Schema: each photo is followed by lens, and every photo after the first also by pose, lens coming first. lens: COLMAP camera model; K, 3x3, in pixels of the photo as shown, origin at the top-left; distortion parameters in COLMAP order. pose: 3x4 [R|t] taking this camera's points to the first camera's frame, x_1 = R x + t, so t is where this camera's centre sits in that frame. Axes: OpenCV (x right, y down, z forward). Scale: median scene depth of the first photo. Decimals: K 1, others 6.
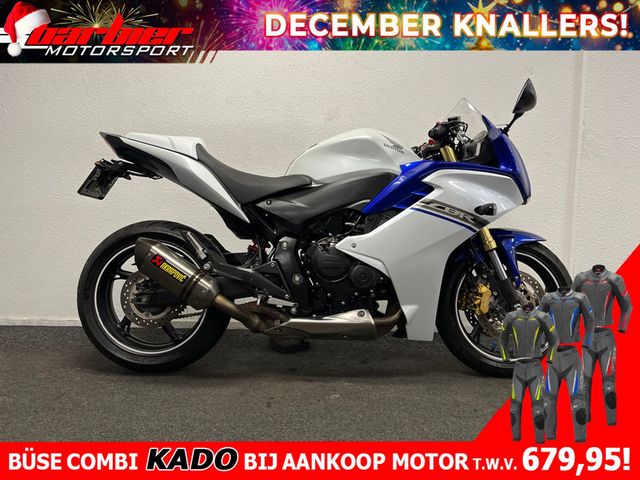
lens RADIAL K [[490.8, 0, 316.0], [0, 490.8, 244.7], [0, 0, 1]] dist [0.084792, -0.119107]
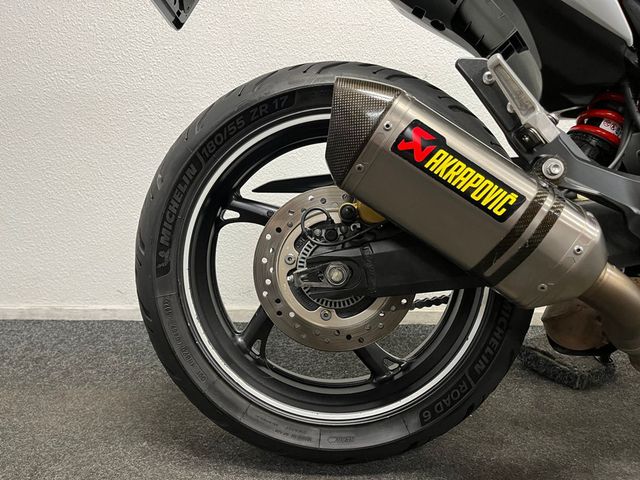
lens RADIAL K [[490.8, 0, 316.0], [0, 490.8, 244.7], [0, 0, 1]] dist [0.084792, -0.119107]
pose [[0.999537, -0.011447, -0.028205, -0.347577], [0.013388, 0.997484, 0.069617, 0.065588], [0.027337, -0.069962, 0.997175, 0.658401]]
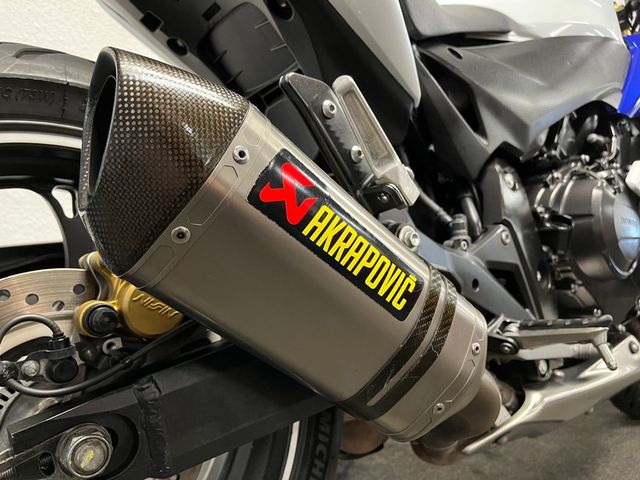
lens RADIAL K [[490.8, 0, 316.0], [0, 490.8, 244.7], [0, 0, 1]] dist [0.084792, -0.119107]
pose [[0.774591, -0.017416, 0.632222, -0.387012], [0.059123, 0.997237, -0.044967, 0.052924], [-0.629692, 0.072210, 0.773481, 0.815157]]
